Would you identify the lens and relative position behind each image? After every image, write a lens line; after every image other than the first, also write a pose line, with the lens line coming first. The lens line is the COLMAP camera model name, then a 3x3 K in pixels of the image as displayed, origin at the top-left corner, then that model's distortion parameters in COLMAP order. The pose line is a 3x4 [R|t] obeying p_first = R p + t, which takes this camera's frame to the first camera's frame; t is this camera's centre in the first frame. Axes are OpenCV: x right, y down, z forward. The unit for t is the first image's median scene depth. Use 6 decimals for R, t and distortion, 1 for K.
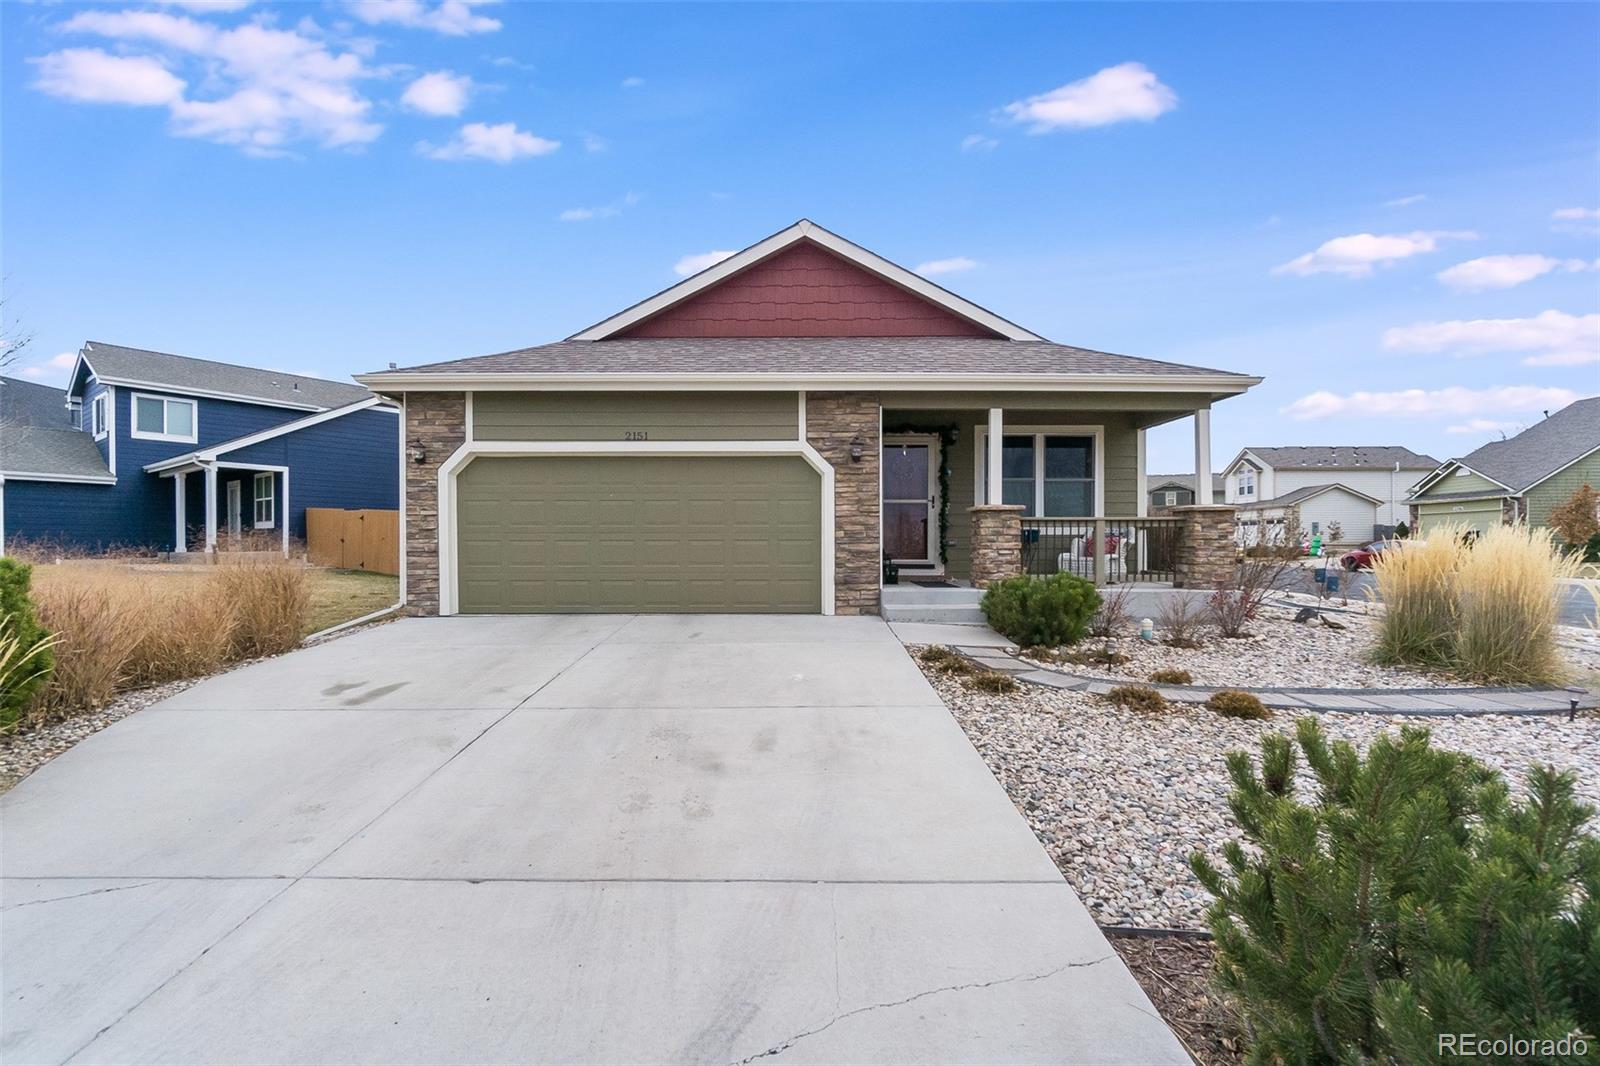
lens RADIAL K [[717.1, 0, 784.3], [0, 717.1, 542.9], [0, 0, 1]] dist [0.000667, 0.000298]
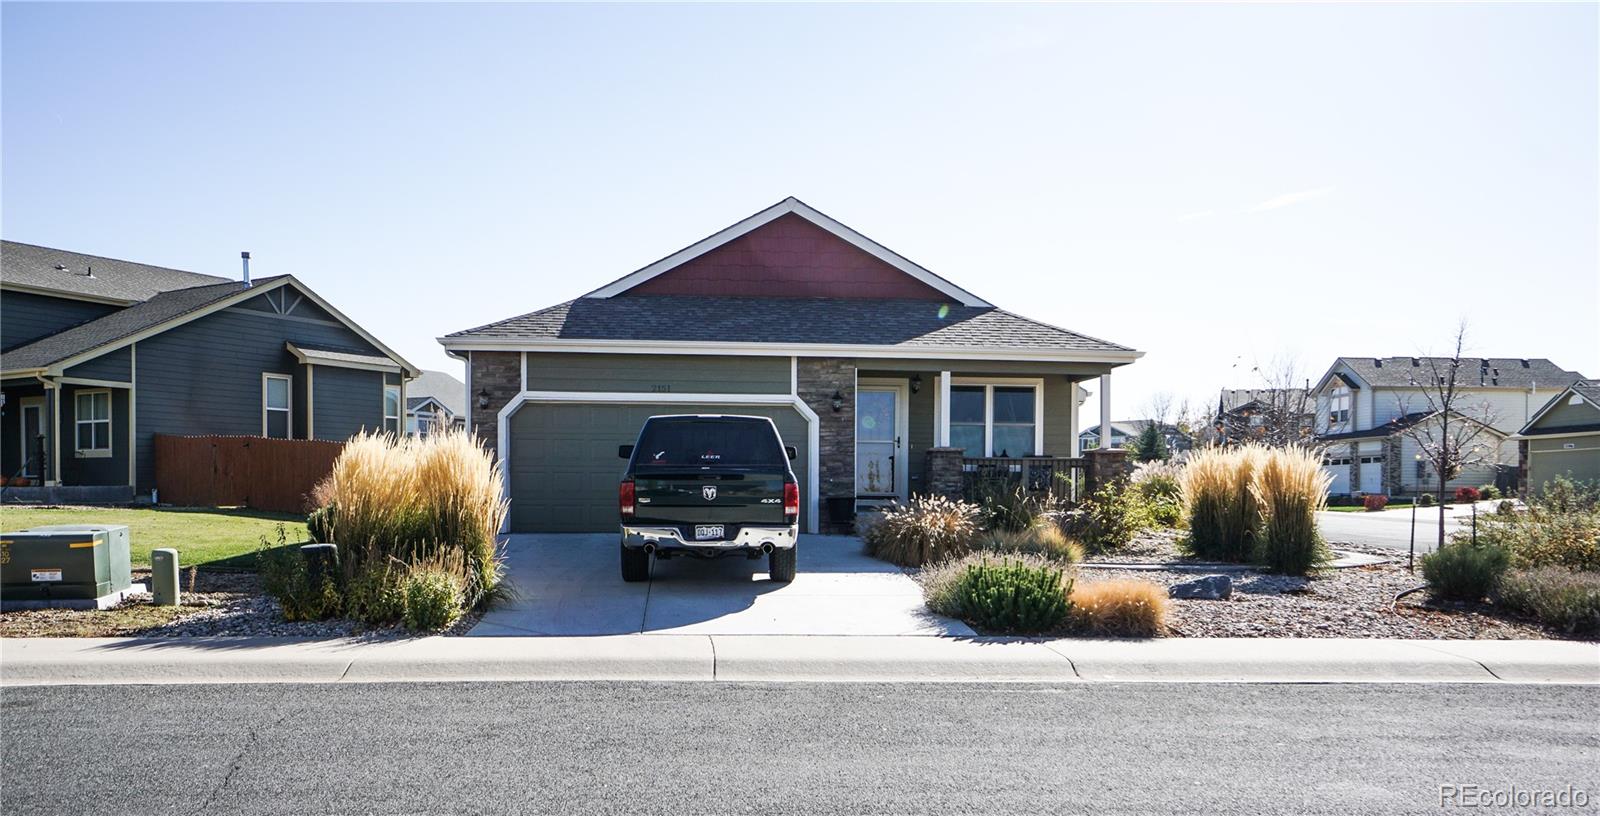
lens RADIAL K [[1266.5, 0, 800.0], [0, 1266.5, 408.0], [0, 0, 1]] dist [0.004090, 0.000958]
pose [[0.995048, 0.013386, 0.098489, -0.182207], [-0.007152, 0.997964, -0.063373, 0.021845], [-0.099136, 0.062355, 0.993118, -1.200788]]
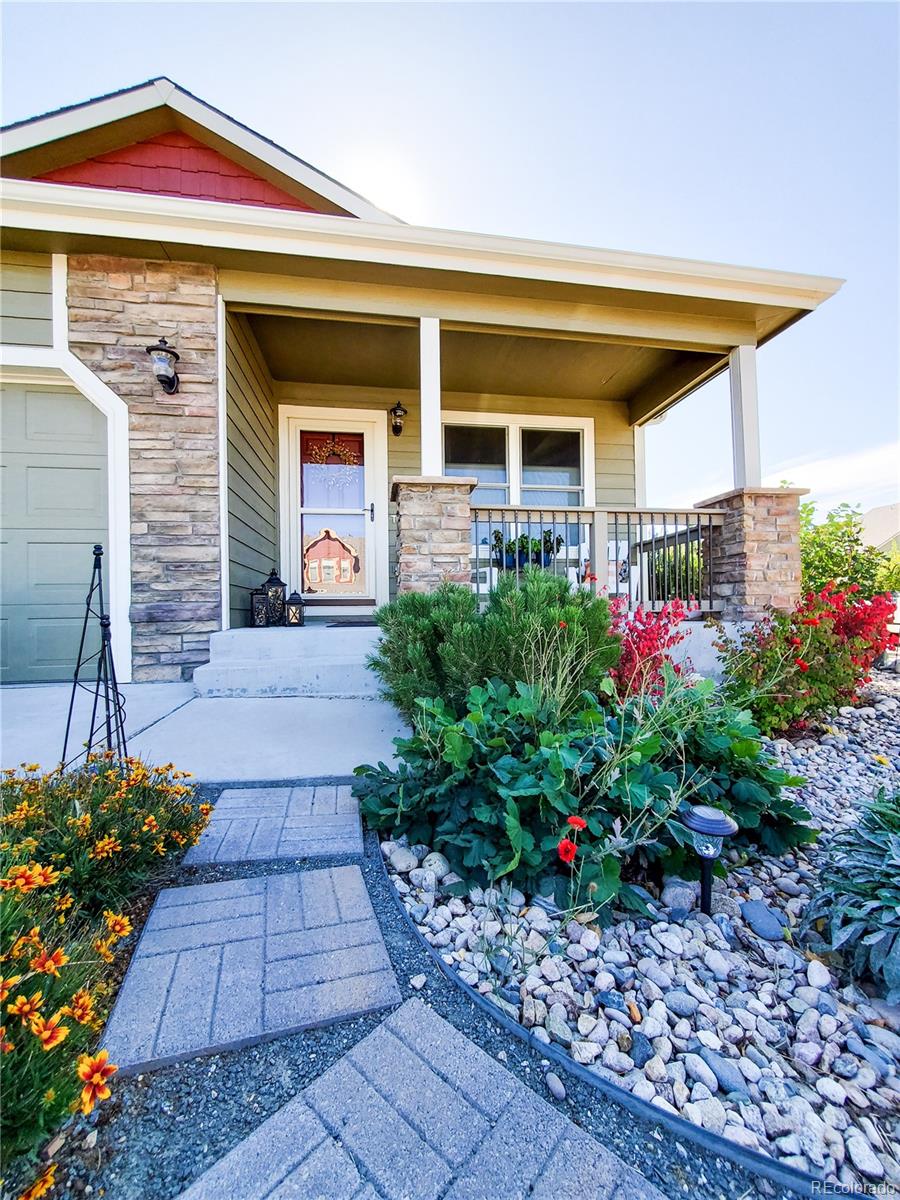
lens RADIAL K [[491.7, 0, 444.3], [0, 491.7, 612.6], [0, 0, 1]] dist [0.001412, 0.000055]
pose [[0.986334, -0.013019, 0.164241, 0.237089], [0.015154, 0.999816, -0.011756, 0.056994], [-0.164058, 0.014084, 0.986350, 0.604774]]
